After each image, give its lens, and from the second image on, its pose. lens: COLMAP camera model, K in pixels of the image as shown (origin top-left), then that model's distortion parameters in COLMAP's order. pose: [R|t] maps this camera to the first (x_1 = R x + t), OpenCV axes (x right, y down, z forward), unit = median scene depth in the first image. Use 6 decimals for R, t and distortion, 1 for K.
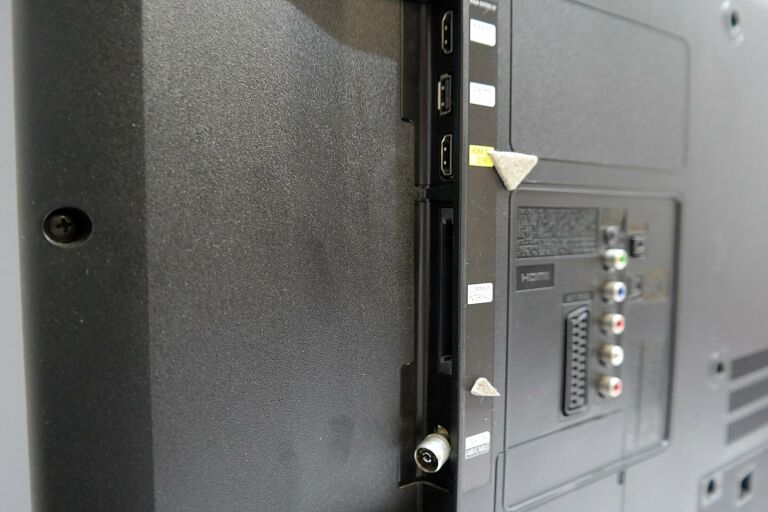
lens RADIAL K [[629.6, 0, 384.0], [0, 629.6, 256.0], [0, 0, 1]] dist [-0.028215, 0.000019]
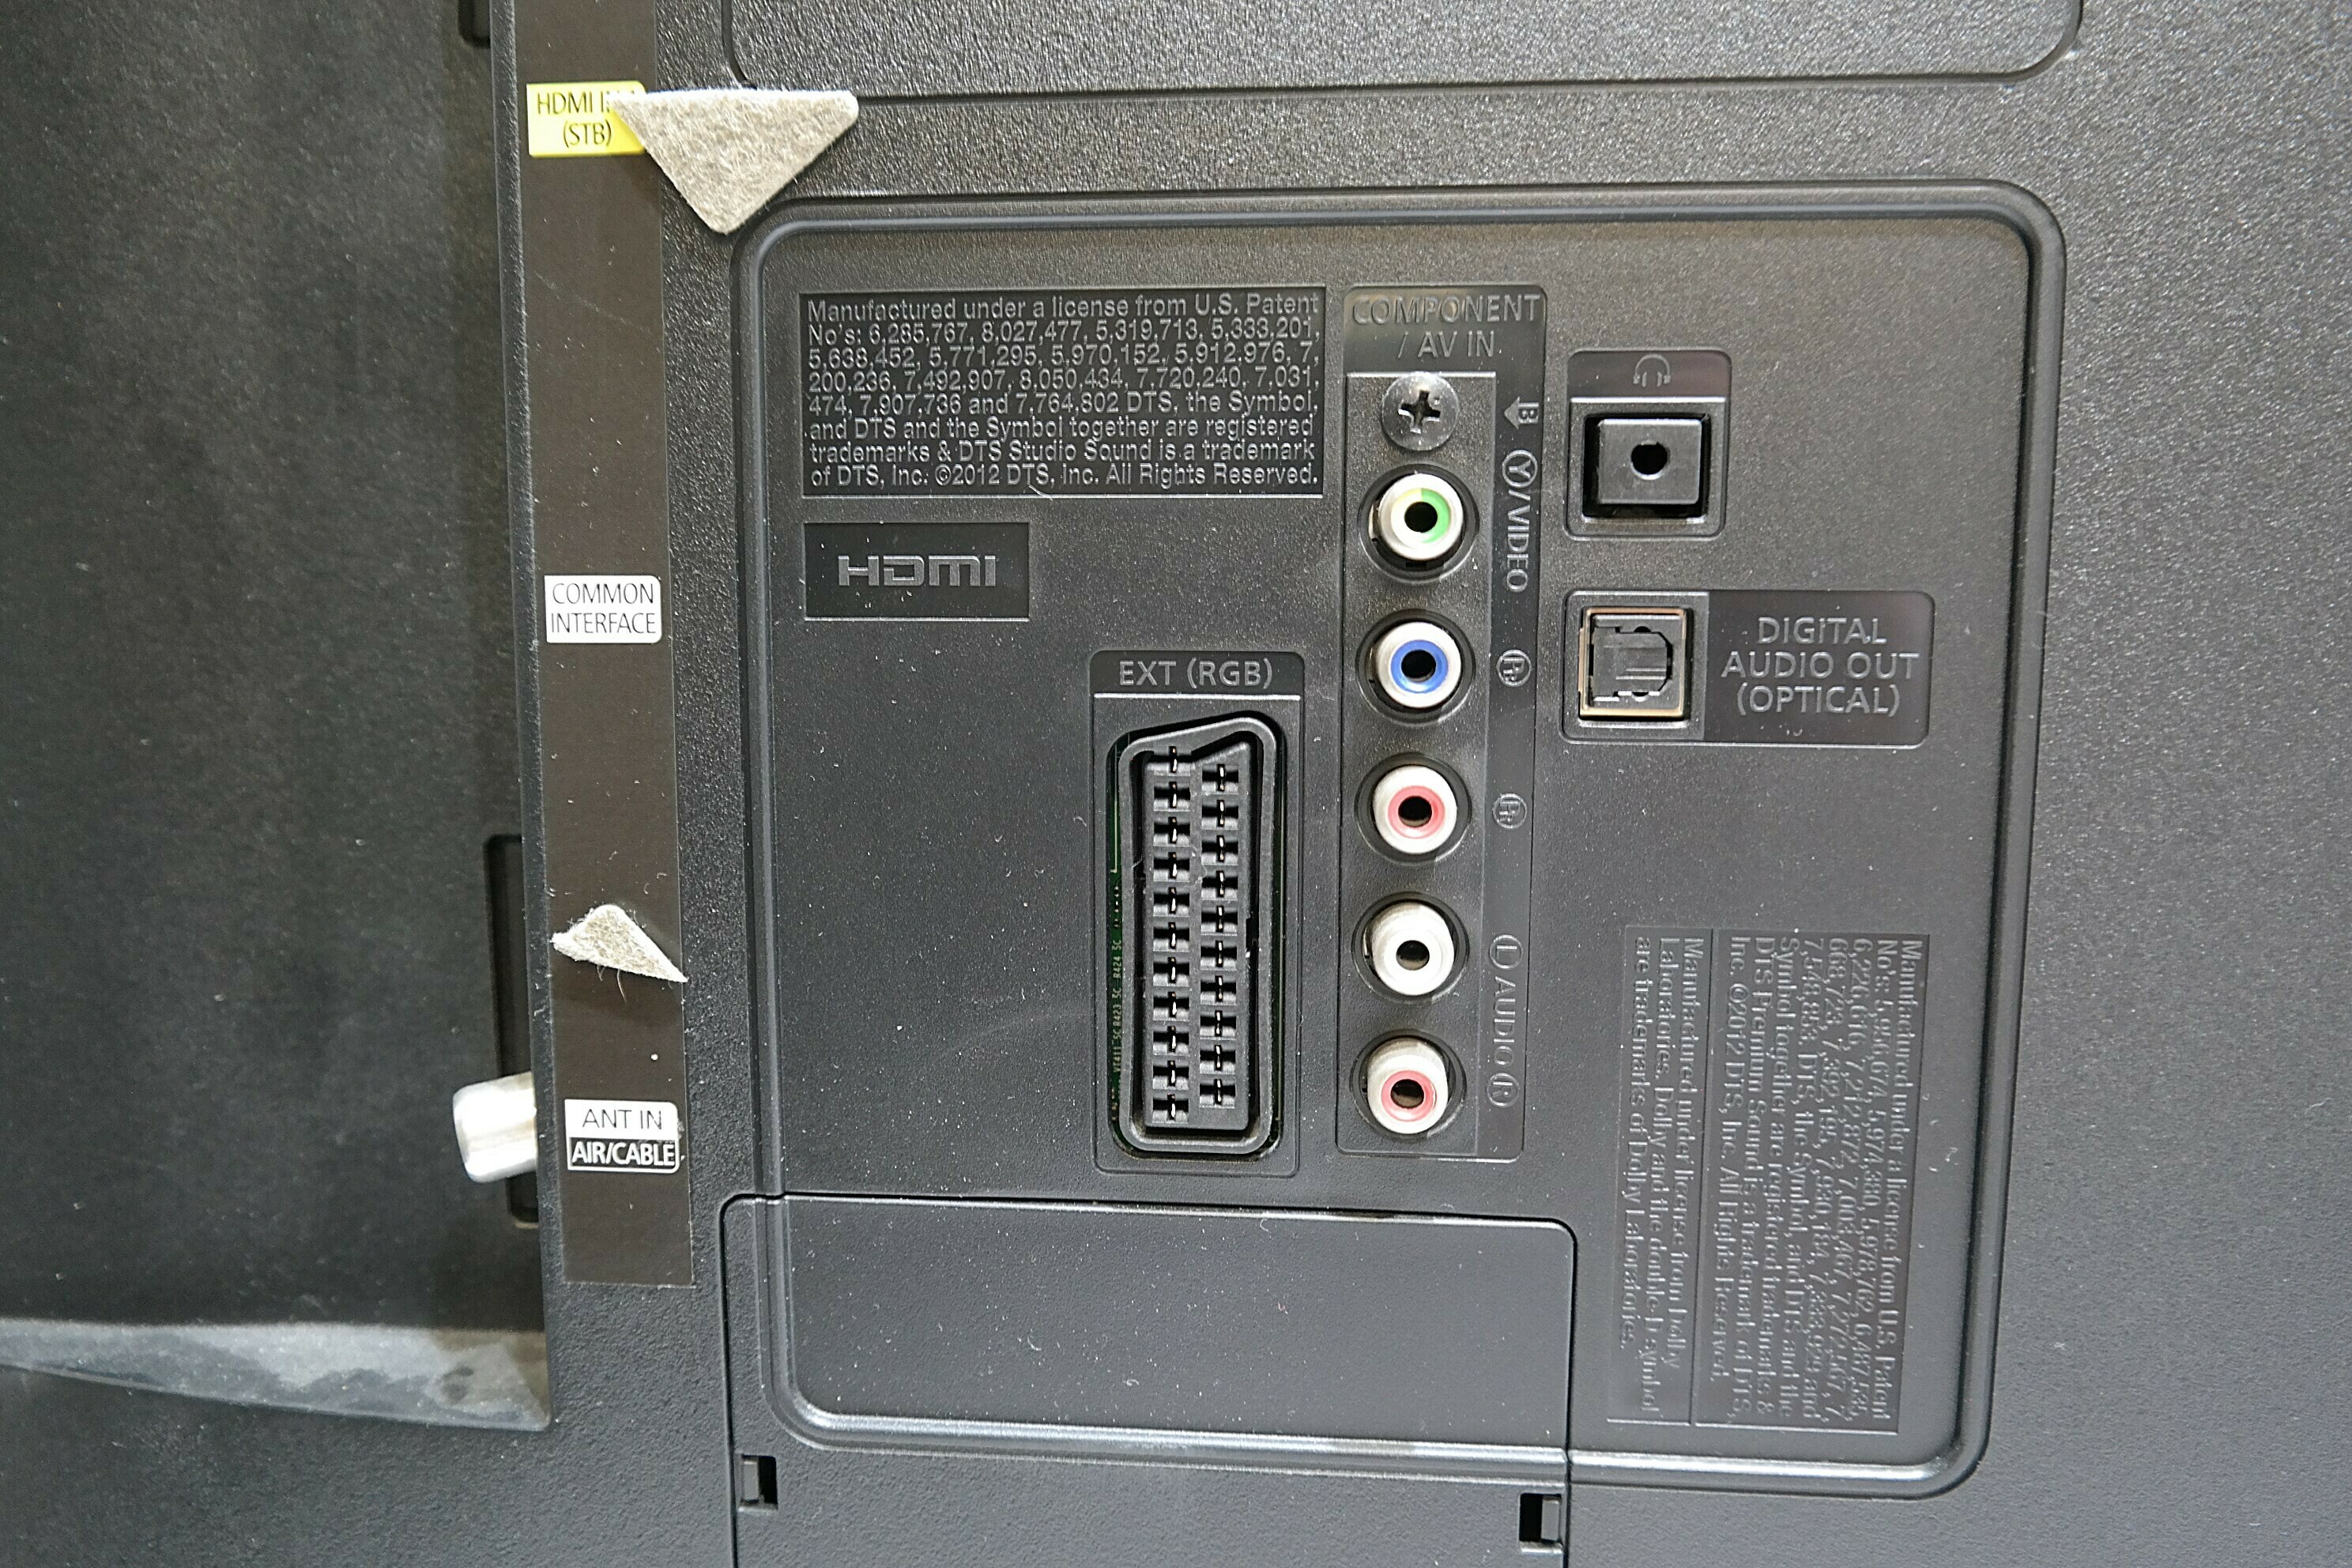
lens RADIAL K [[1928.2, 0, 1176.0], [0, 1928.2, 784.0], [0, 0, 1]] dist [-0.028215, 0.000019]
pose [[0.724617, 0.079877, -0.684507, 0.924028], [-0.041648, 0.996520, 0.072199, 0.062947], [0.687892, -0.023809, 0.725422, 0.530356]]
